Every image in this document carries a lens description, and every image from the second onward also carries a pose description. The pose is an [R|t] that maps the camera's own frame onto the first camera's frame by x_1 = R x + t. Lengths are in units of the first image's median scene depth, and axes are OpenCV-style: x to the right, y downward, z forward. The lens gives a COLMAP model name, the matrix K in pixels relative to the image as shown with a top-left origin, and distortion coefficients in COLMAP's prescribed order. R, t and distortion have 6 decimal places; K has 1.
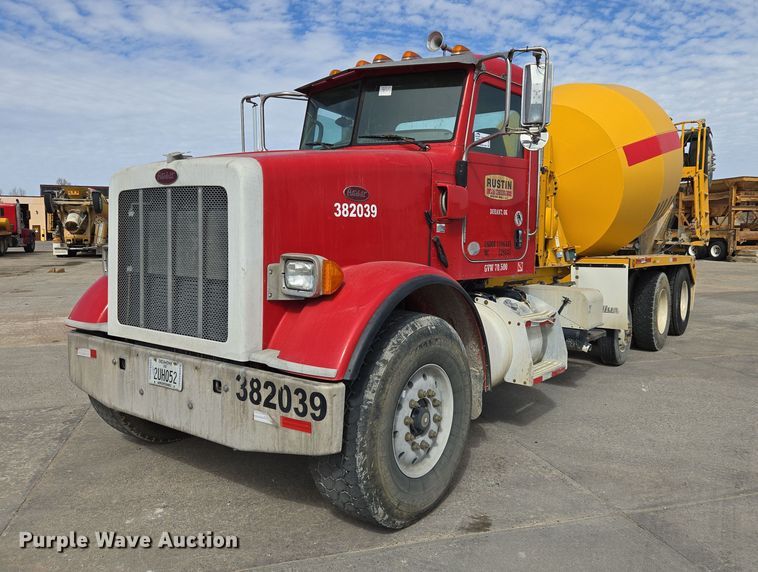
lens RADIAL K [[615.5, 0, 386.7], [0, 615.5, 286.3], [0, 0, 1]] dist [0.001375, 0.008887]
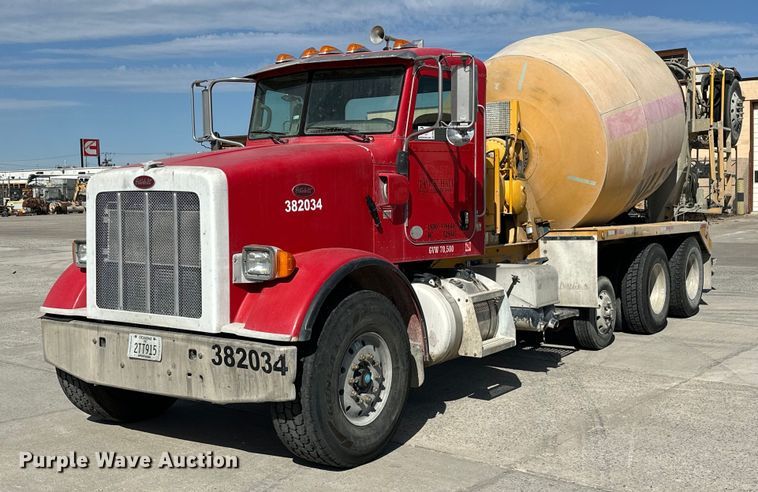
lens RADIAL K [[948.6, 0, 374.1], [0, 948.6, 246.6], [0, 0, 1]] dist [-0.030092, 0.000000]
pose [[0.999641, -0.021978, 0.015304, 0.046945], [0.022155, 0.999688, -0.011521, -0.020341], [-0.015046, 0.011856, 0.999817, -0.742674]]
